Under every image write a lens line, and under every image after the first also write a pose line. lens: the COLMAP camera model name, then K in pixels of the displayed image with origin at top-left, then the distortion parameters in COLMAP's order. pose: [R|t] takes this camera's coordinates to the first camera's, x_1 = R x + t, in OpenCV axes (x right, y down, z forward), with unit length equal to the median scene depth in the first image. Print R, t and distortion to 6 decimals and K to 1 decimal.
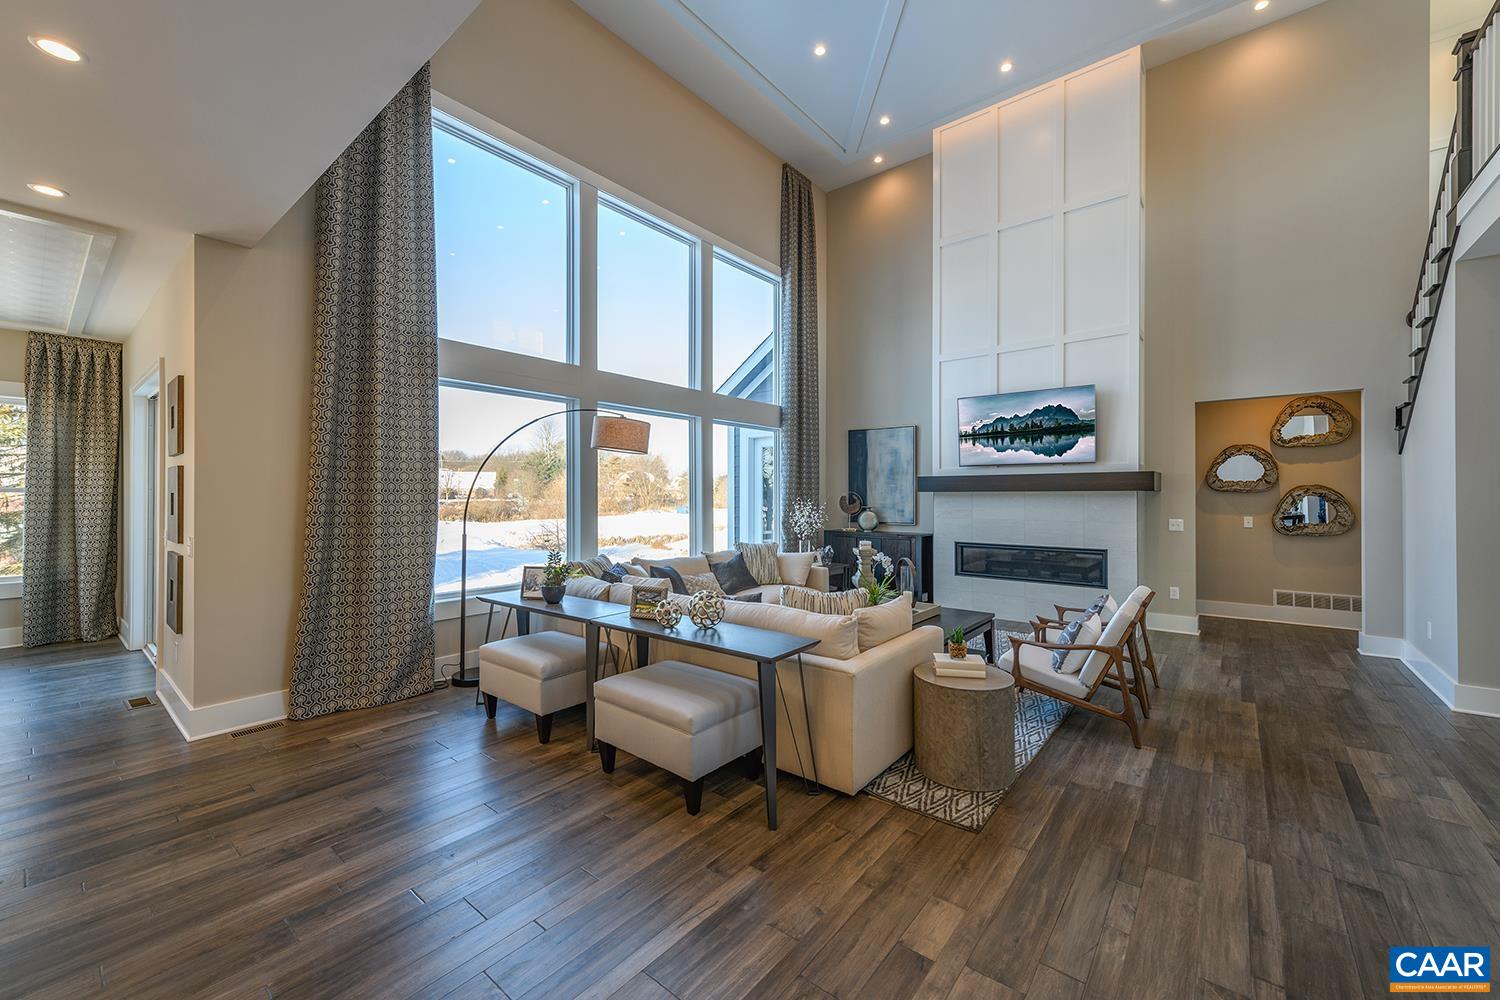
lens RADIAL K [[594.1, 0, 750.2], [0, 594.1, 491.7], [0, 0, 1]] dist [0.013776, 0.000174]
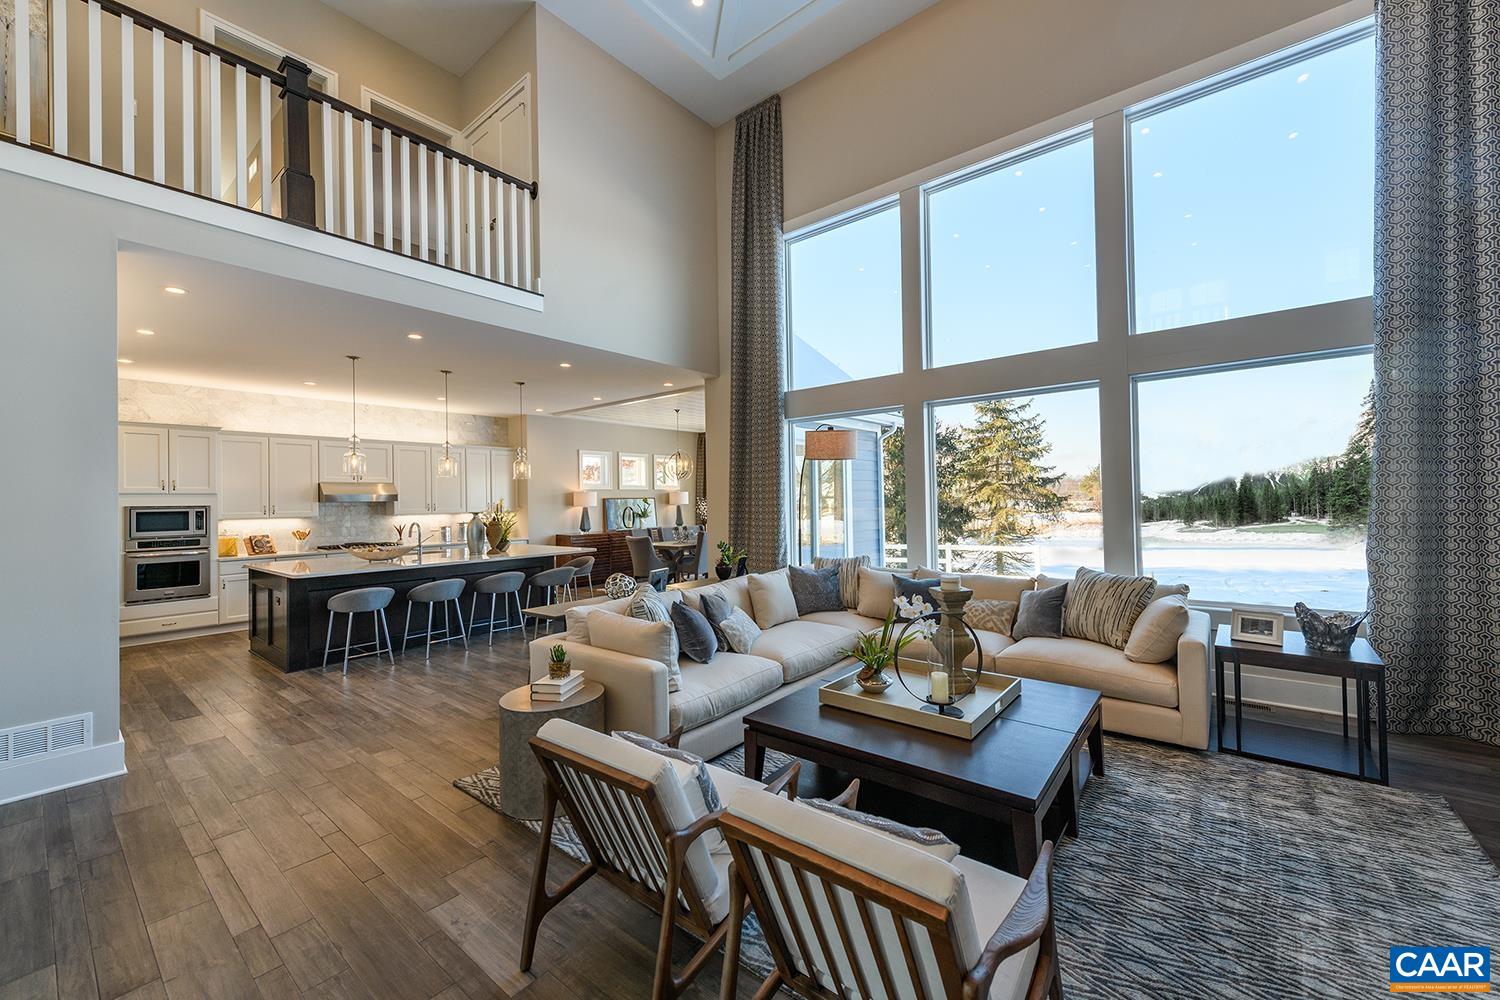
lens RADIAL K [[580.9, 0, 744.7], [0, 580.9, 490.8], [0, 0, 1]] dist [0.002734, -0.000316]
pose [[0.001499, -0.018690, -0.999824, 0.663589], [0.020936, 0.999607, -0.018655, 0.006618], [0.999780, -0.020905, 0.001889, 0.677569]]
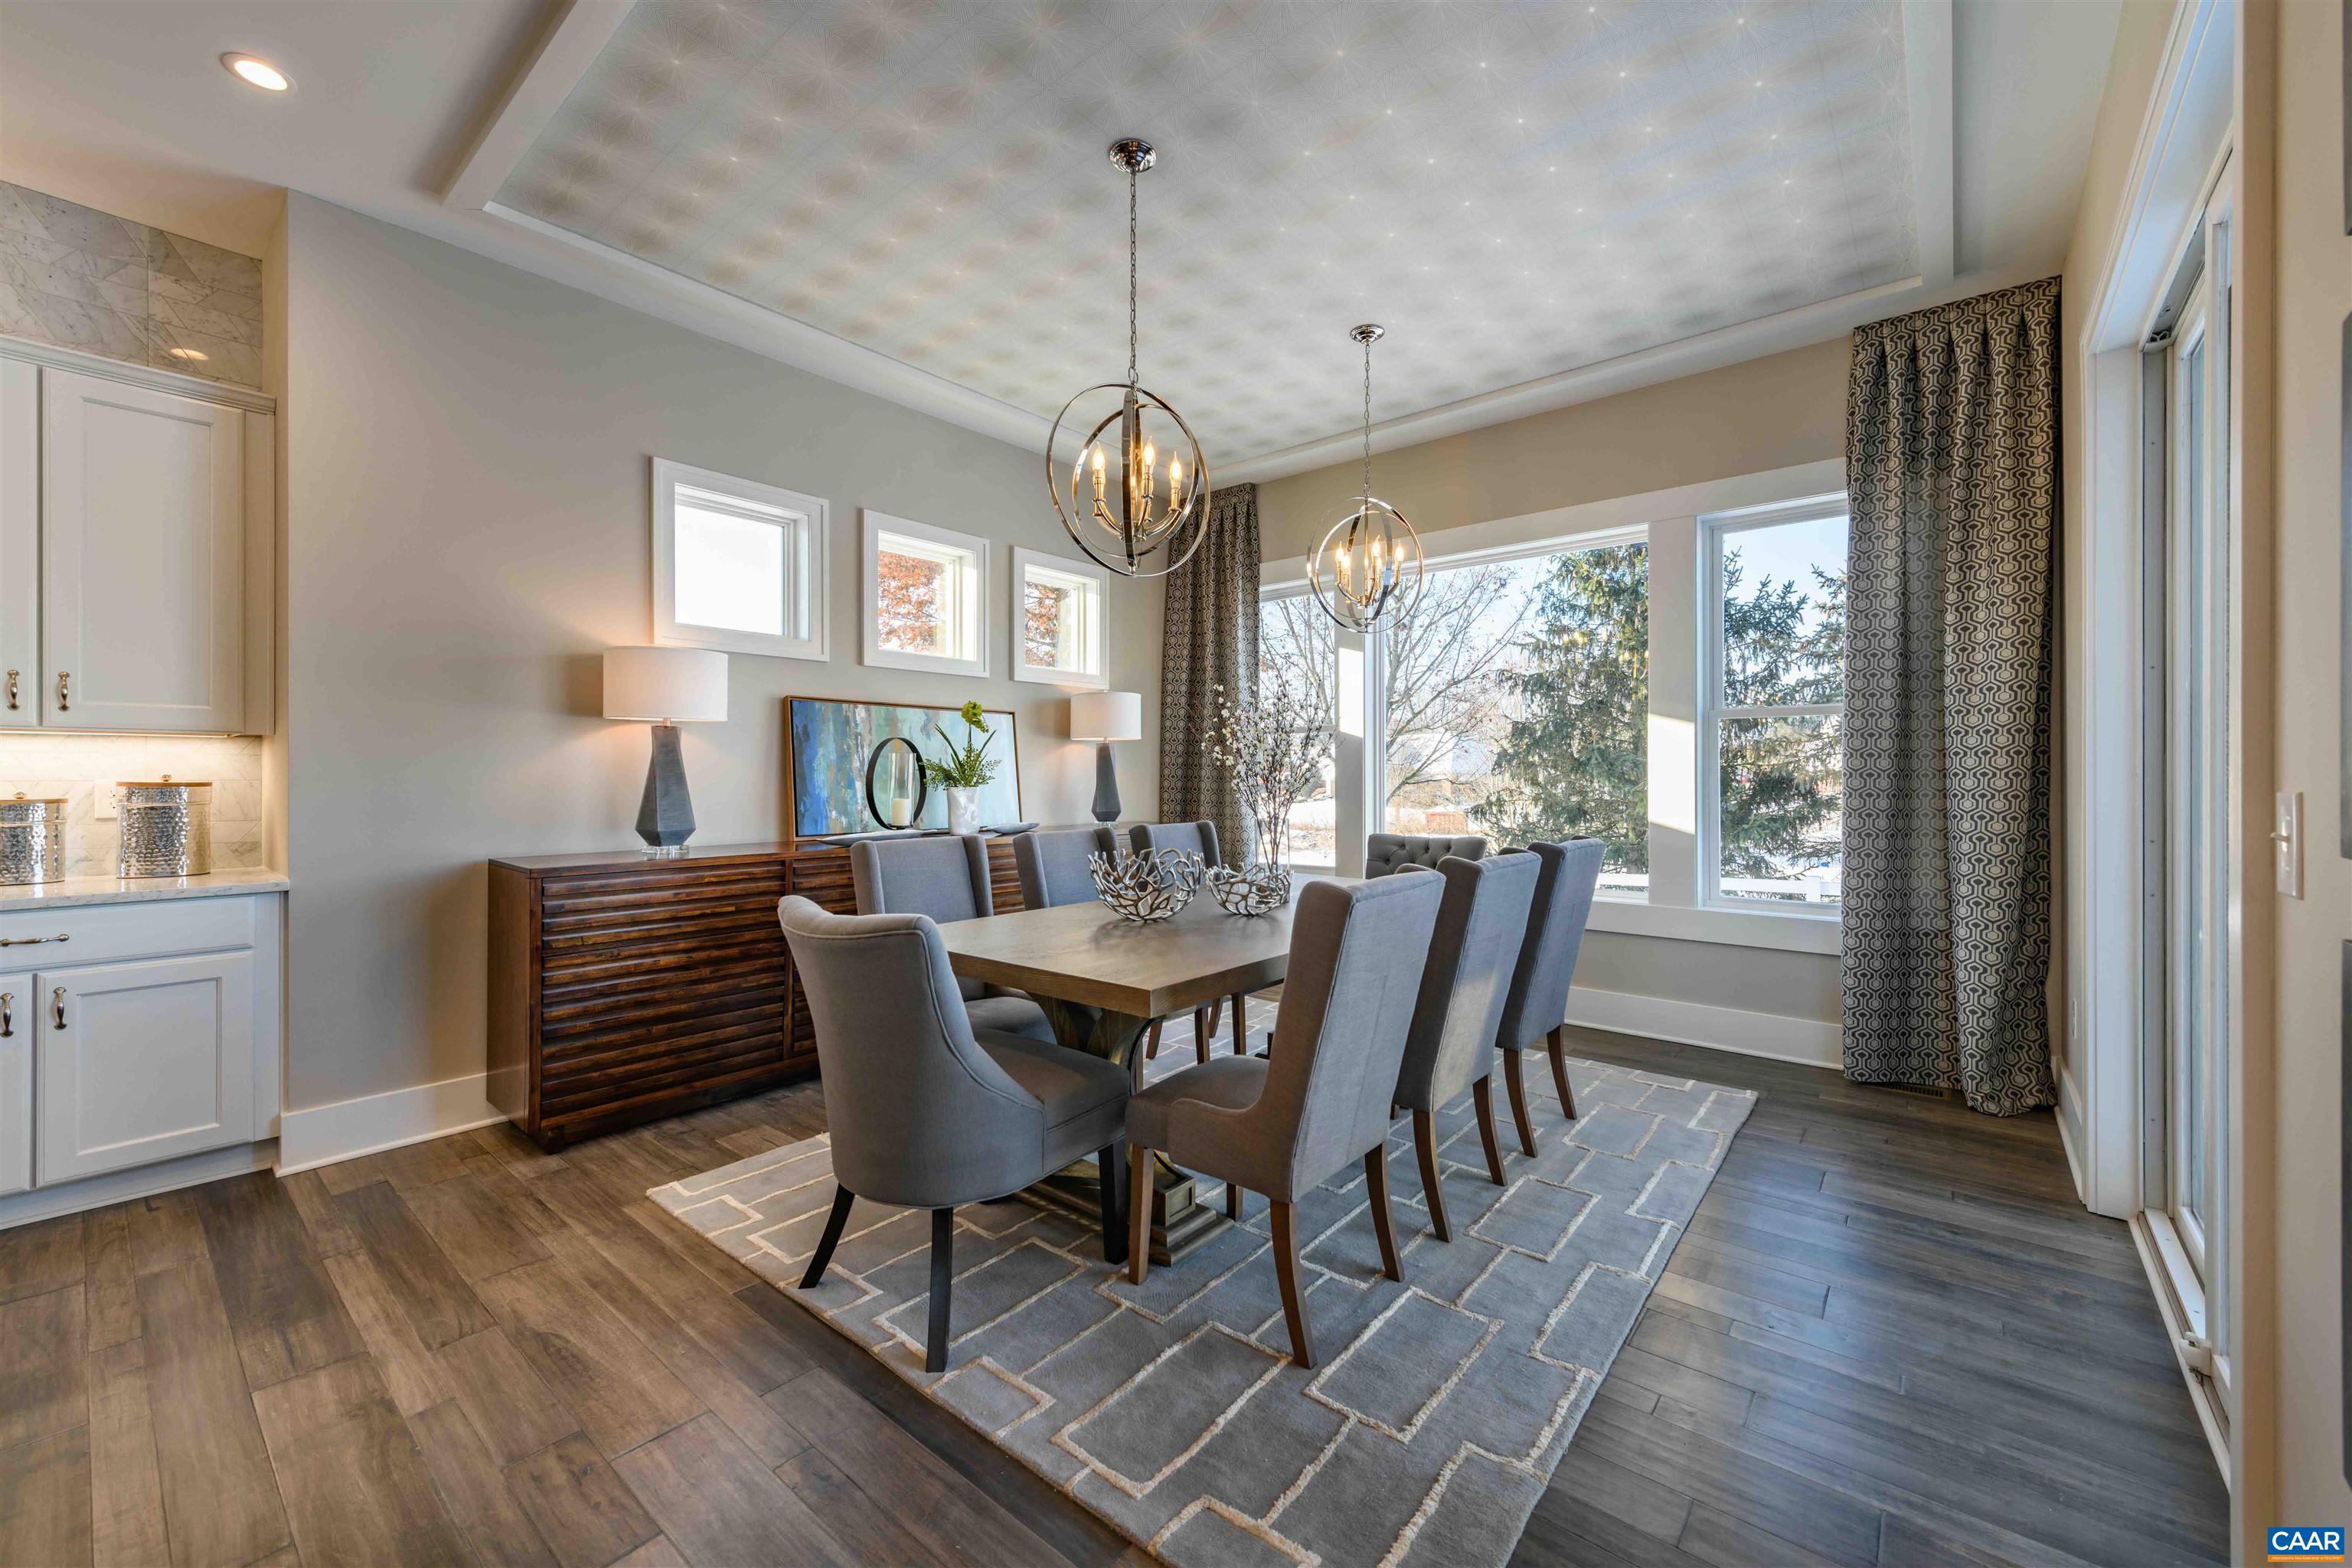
lens RADIAL K [[910.8, 0, 1167.7], [0, 910.8, 769.6], [0, 0, 1]] dist [0.002734, -0.000316]
pose [[-0.014175, -0.004294, -0.999890, -0.535667], [0.001845, 0.999989, -0.004321, 0.043156], [0.999898, -0.001906, -0.014167, 0.518698]]
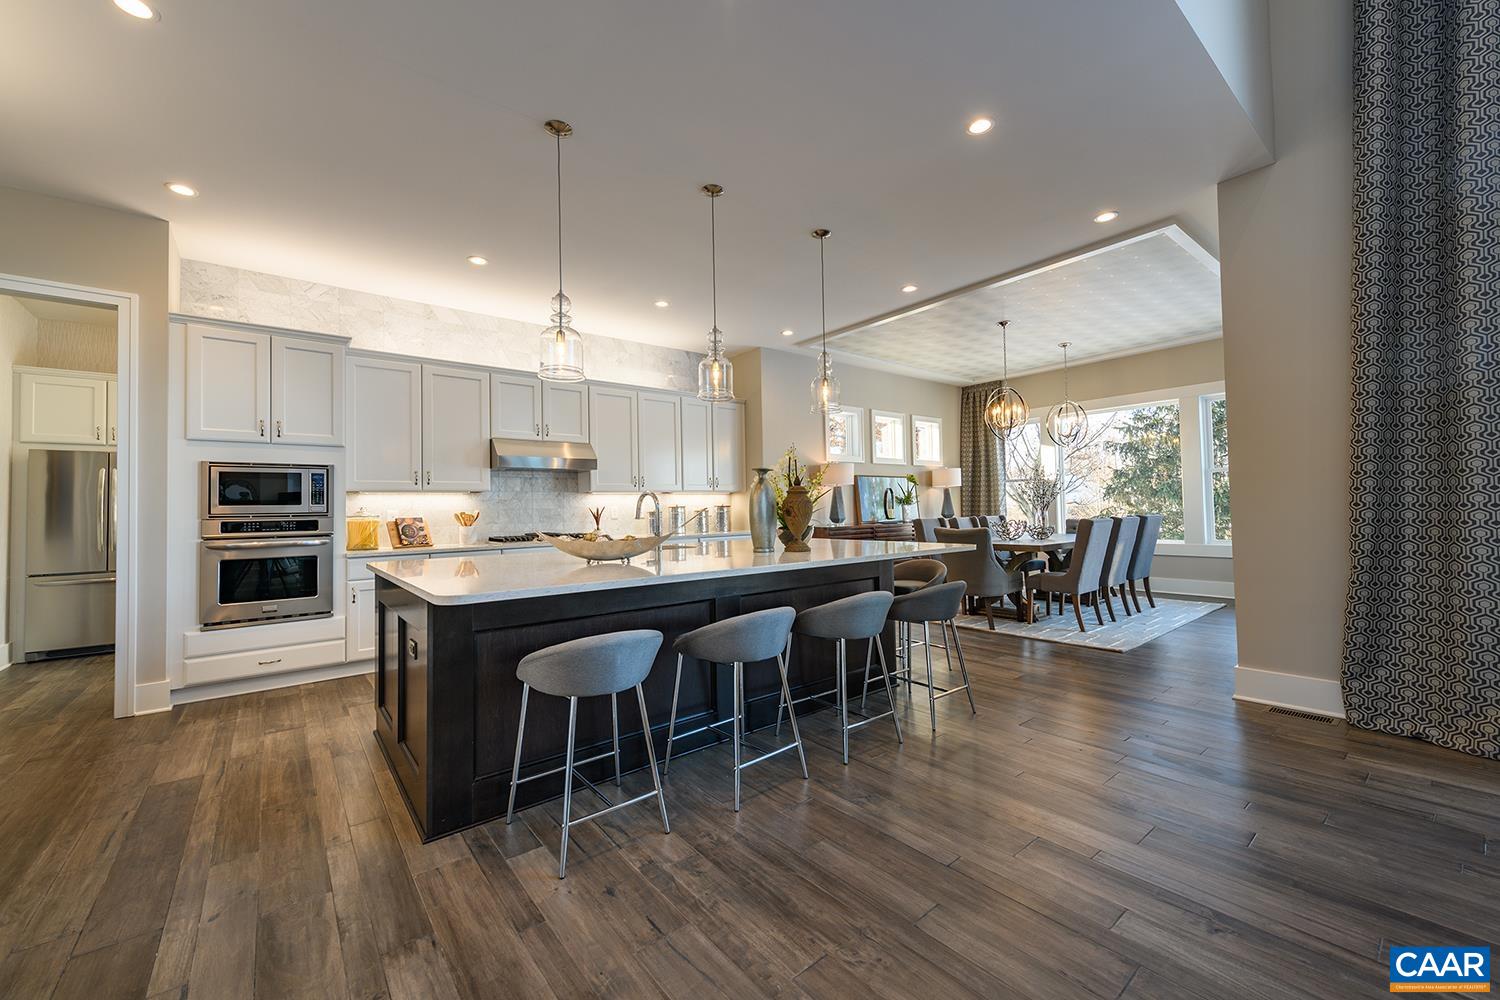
lens RADIAL K [[580.9, 0, 744.7], [0, 580.9, 490.8], [0, 0, 1]] dist [0.002734, -0.000316]
pose [[-0.209986, -0.025340, -0.977376, 0.100974], [0.022416, 0.999277, -0.030724, 0.054248], [0.977447, -0.028360, -0.209266, 0.258730]]
